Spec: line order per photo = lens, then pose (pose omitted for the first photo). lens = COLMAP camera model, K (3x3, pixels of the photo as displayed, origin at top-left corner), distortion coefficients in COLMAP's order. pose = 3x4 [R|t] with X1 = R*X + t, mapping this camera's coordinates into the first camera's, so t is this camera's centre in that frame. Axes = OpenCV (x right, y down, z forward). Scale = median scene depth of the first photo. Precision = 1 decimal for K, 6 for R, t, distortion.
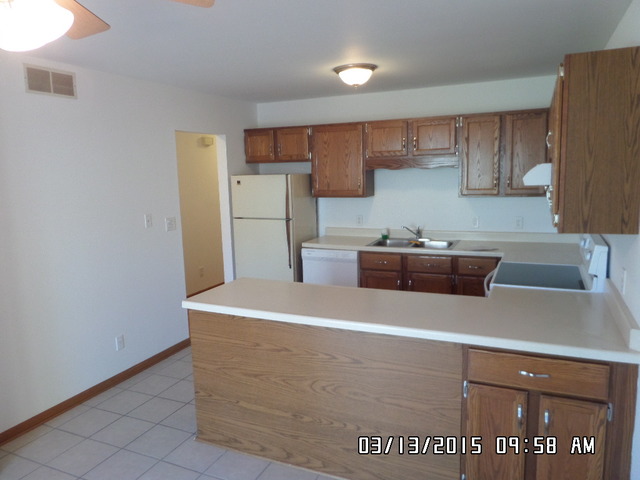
lens RADIAL K [[472.4, 0, 319.9], [0, 472.4, 241.7], [0, 0, 1]] dist [0.007907, -0.001905]
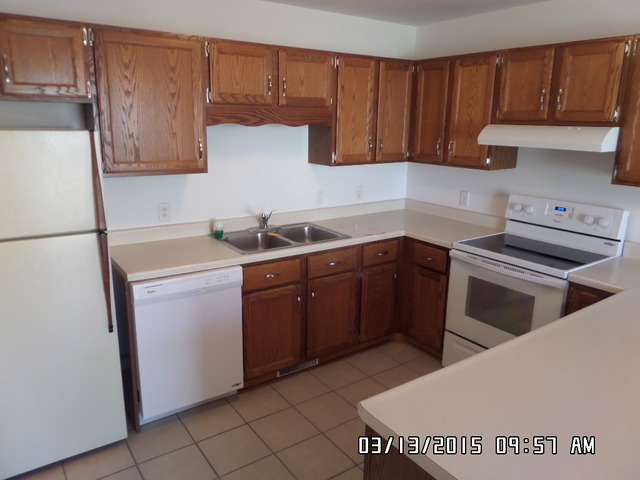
lens RADIAL K [[527.4, 0, 320.5], [0, 527.4, 238.0], [0, 0, 1]] dist [0.041237, -0.001427]
pose [[0.461606, -0.166833, 0.871256, -0.434412], [0.096233, 0.985777, 0.137777, -0.093899], [-0.881850, 0.020245, 0.471095, 0.592922]]
